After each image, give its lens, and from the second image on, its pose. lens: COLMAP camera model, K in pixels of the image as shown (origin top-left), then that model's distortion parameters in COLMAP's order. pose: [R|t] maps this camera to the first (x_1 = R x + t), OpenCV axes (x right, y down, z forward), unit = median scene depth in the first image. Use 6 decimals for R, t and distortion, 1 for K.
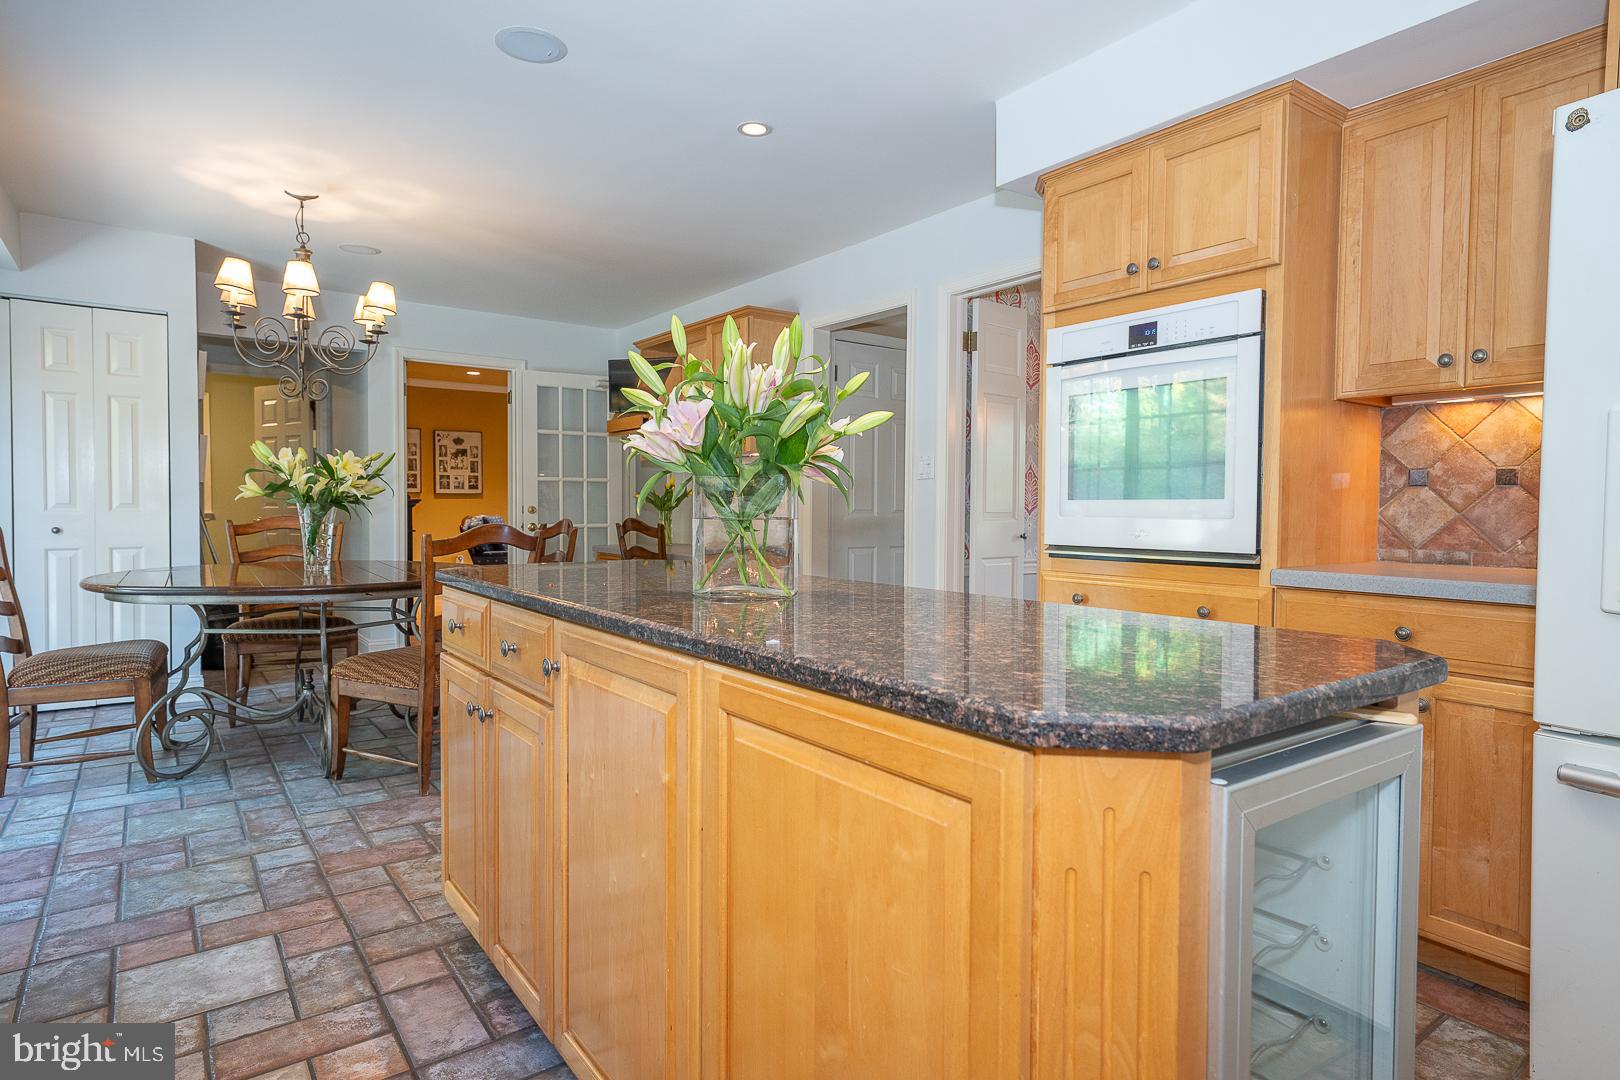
lens RADIAL K [[895.7, 0, 810.1], [0, 895.7, 537.7], [0, 0, 1]] dist [0.020434, 0.001595]
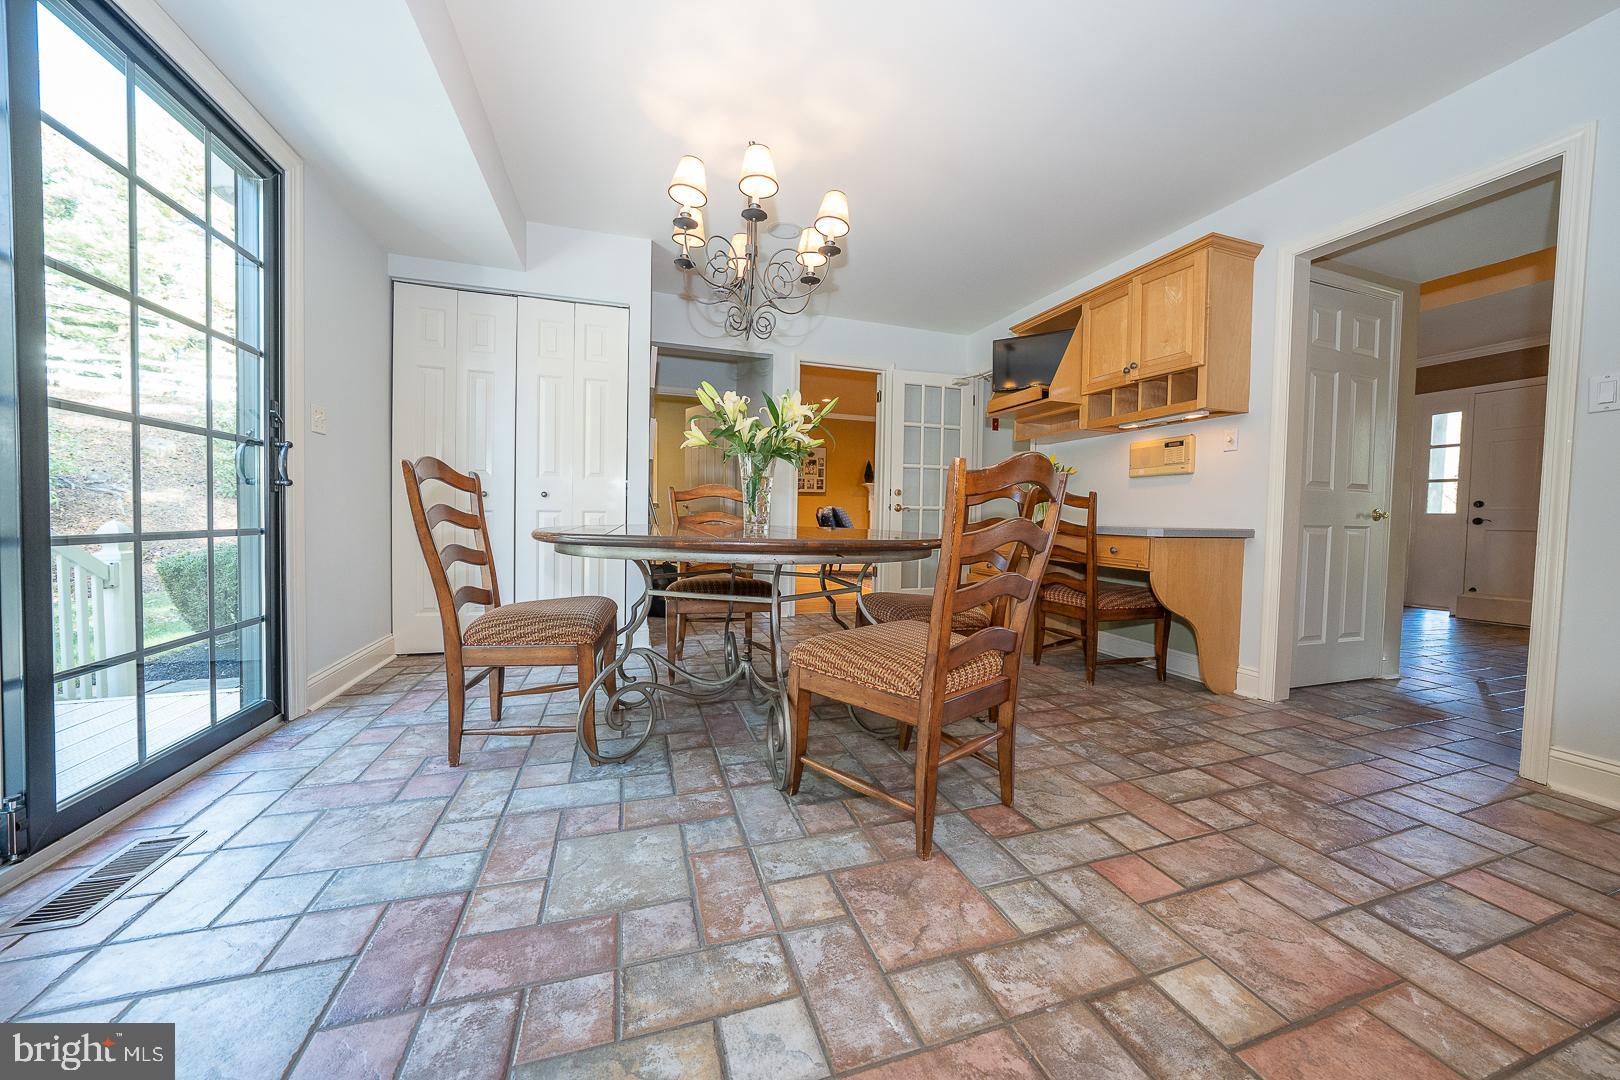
lens RADIAL K [[554.8, 0, 812.8], [0, 554.8, 539.9], [0, 0, 1]] dist [-0.020586, 0.002837]
pose [[0.952126, 0.024582, -0.304716, -0.370460], [-0.022567, 0.999694, 0.010136, 0.045879], [0.304872, -0.002774, 0.952389, 0.558764]]
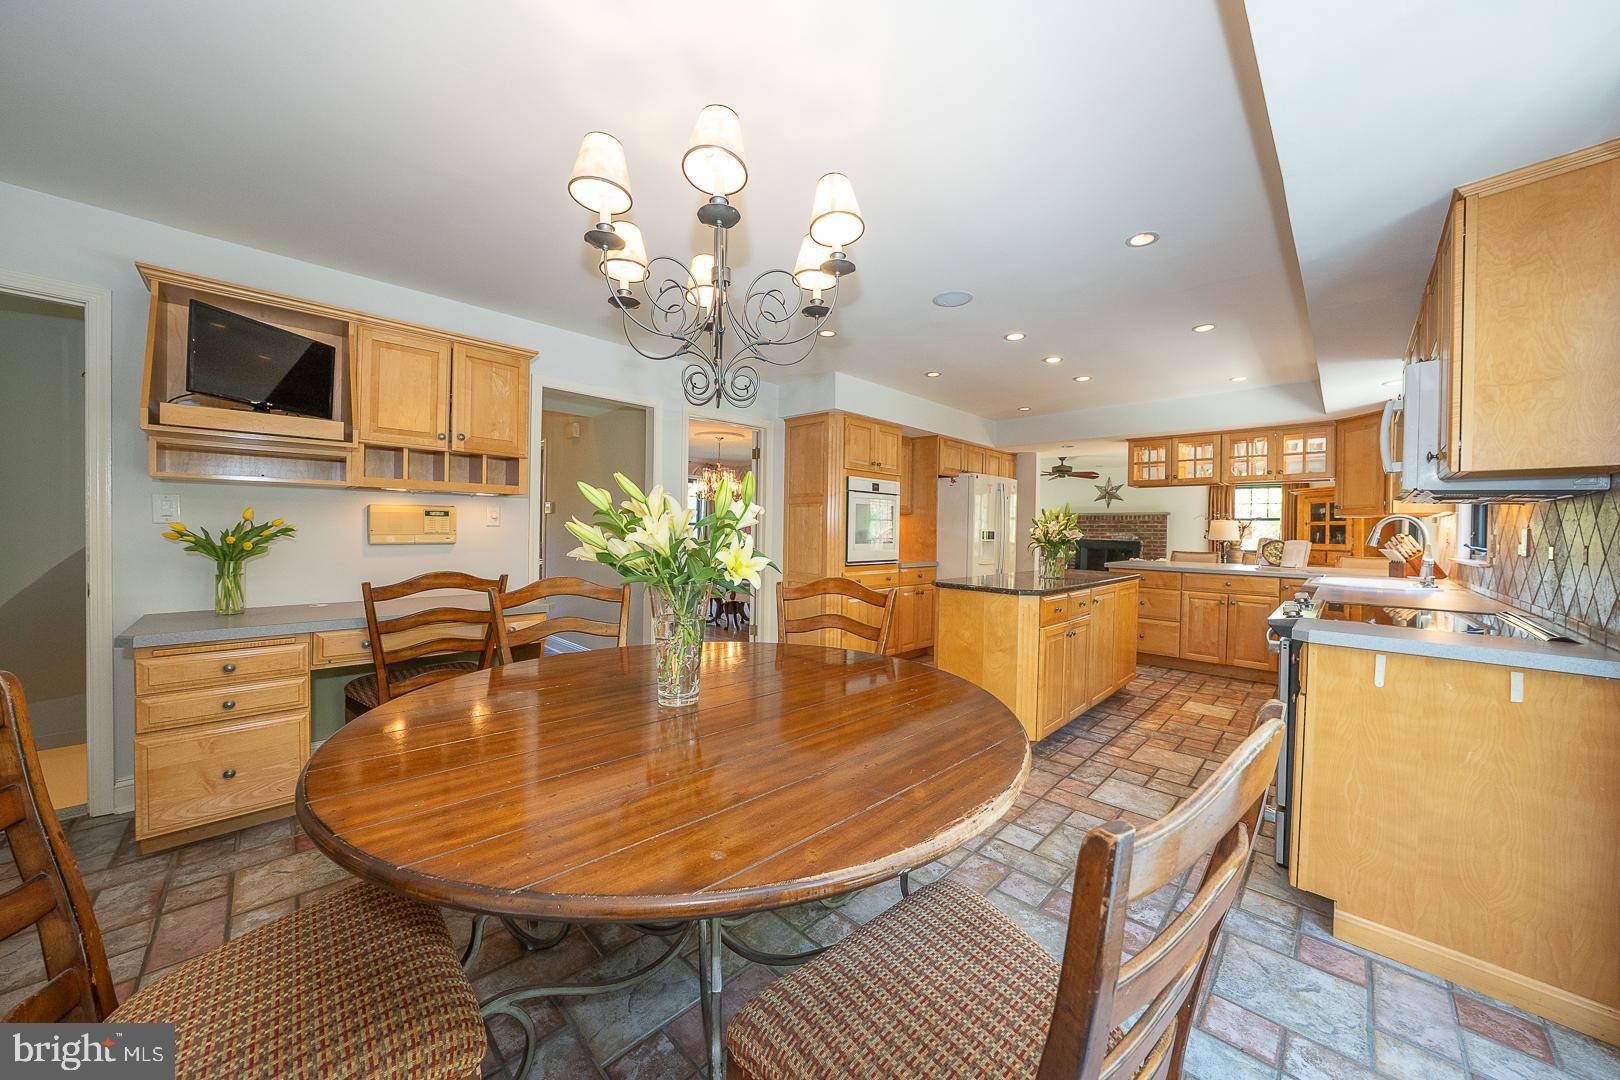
lens RADIAL K [[554.8, 0, 815.1], [0, 554.8, 539.8], [0, 0, 1]] dist [-0.020586, 0.002837]
pose [[-0.161803, -0.029433, 0.986384, -1.034013], [0.015113, 0.999364, 0.032299, -0.086609], [-0.986707, 0.020133, -0.161256, 1.115220]]
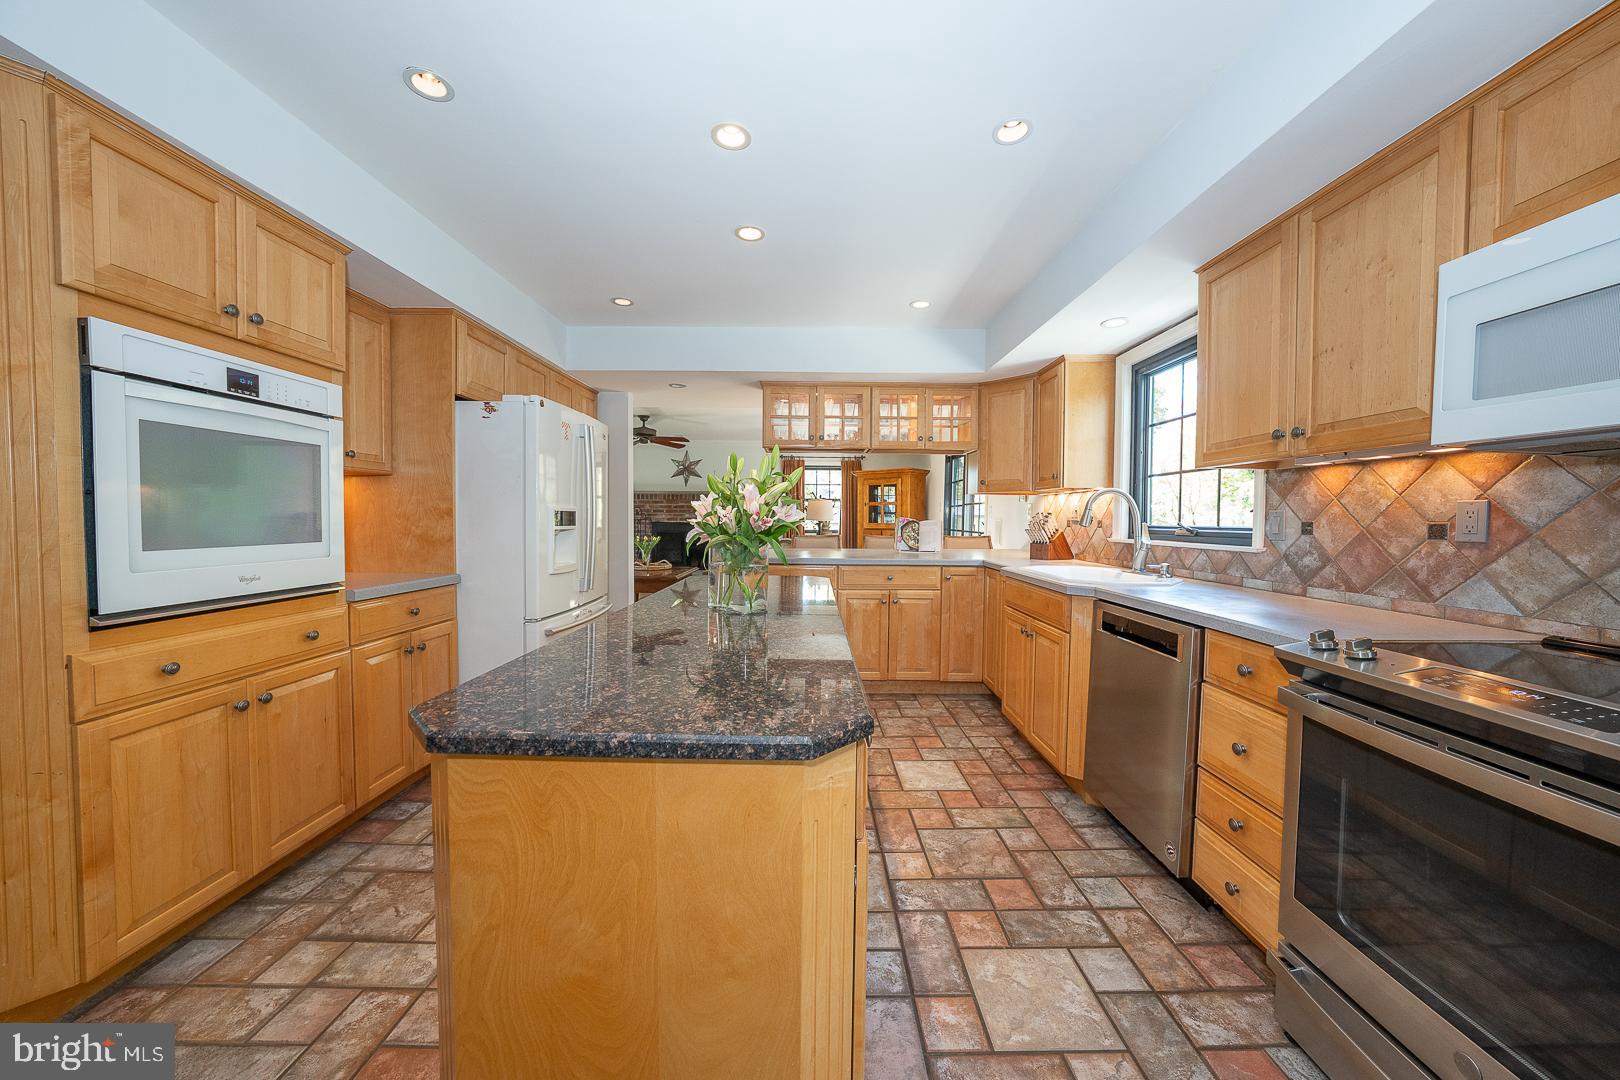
lens RADIAL K [[554.8, 0, 812.4], [0, 554.8, 533.7], [0, 0, 1]] dist [-0.020586, 0.002837]
pose [[-0.807266, -0.033380, 0.589244, -0.380980], [0.003297, 0.998129, 0.061059, -0.068790], [-0.590179, 0.051234, -0.805645, 0.841374]]
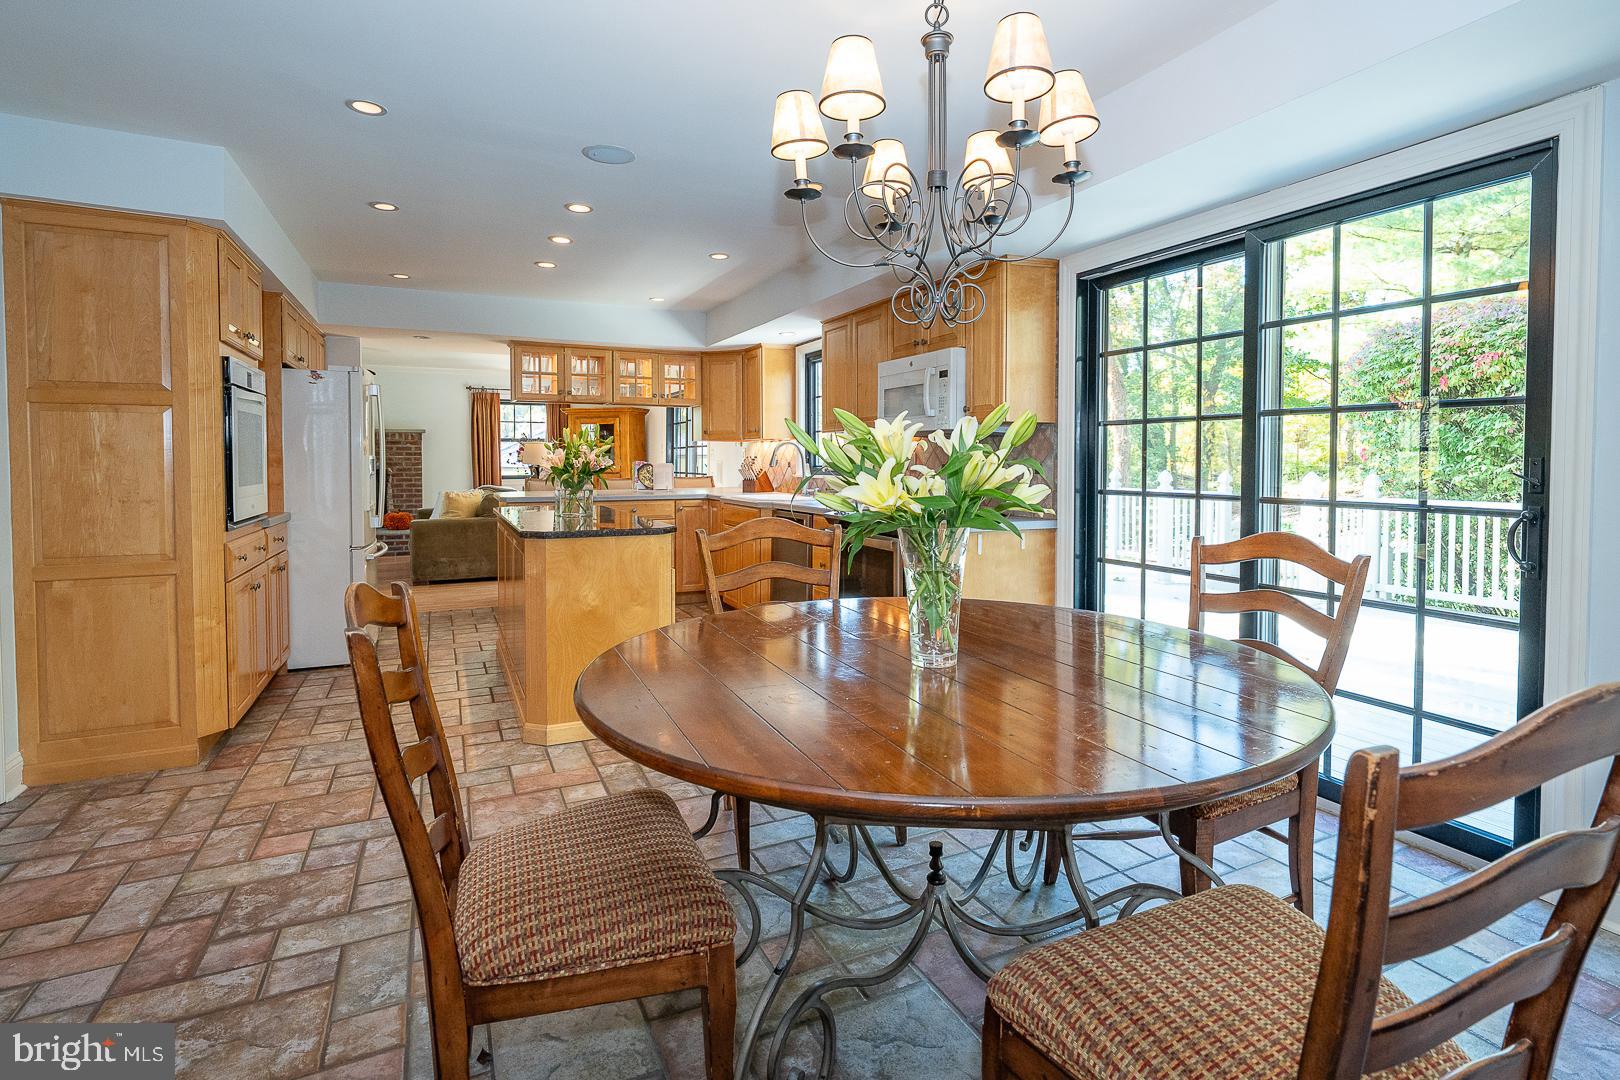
lens RADIAL K [[778.8, 0, 826.2], [0, 778.8, 479.6], [0, 0, 1]] dist [-0.004048, 0.000141]
pose [[-0.983881, -0.012948, 0.178356, -0.644085], [-0.002239, 0.998189, 0.060110, -0.101815], [-0.178811, 0.058742, -0.982128, 1.603682]]
